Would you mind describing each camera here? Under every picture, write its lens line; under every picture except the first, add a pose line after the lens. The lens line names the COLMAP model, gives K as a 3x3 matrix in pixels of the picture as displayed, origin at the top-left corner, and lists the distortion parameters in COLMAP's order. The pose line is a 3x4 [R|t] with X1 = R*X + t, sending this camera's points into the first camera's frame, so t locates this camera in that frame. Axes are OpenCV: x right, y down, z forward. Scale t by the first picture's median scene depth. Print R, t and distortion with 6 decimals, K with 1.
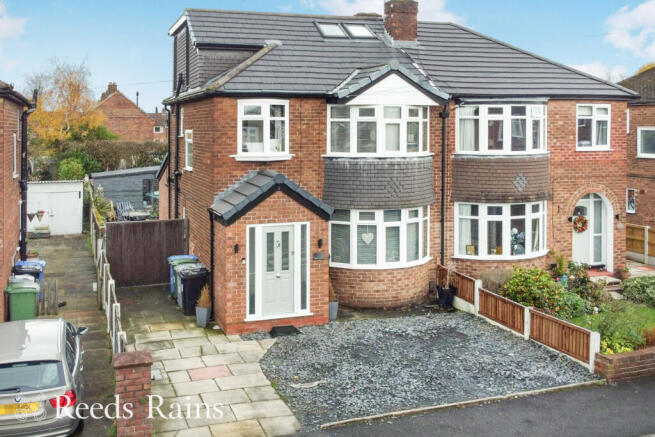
lens RADIAL K [[726.5, 0, 313.8], [0, 726.5, 218.6], [0, 0, 1]] dist [-0.004367, -0.012531]
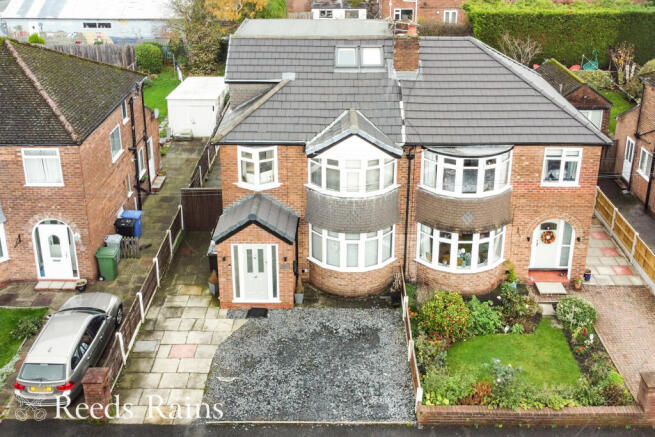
lens RADIAL K [[680.5, 0, 327.5], [0, 680.5, 218.5], [0, 0, 1]] dist [0.005610, 0.001186]
pose [[0.935237, 0.164252, -0.313613, 0.459769], [-0.042133, 0.931201, 0.362062, -0.491493], [0.351506, -0.325401, 0.877814, -0.088138]]
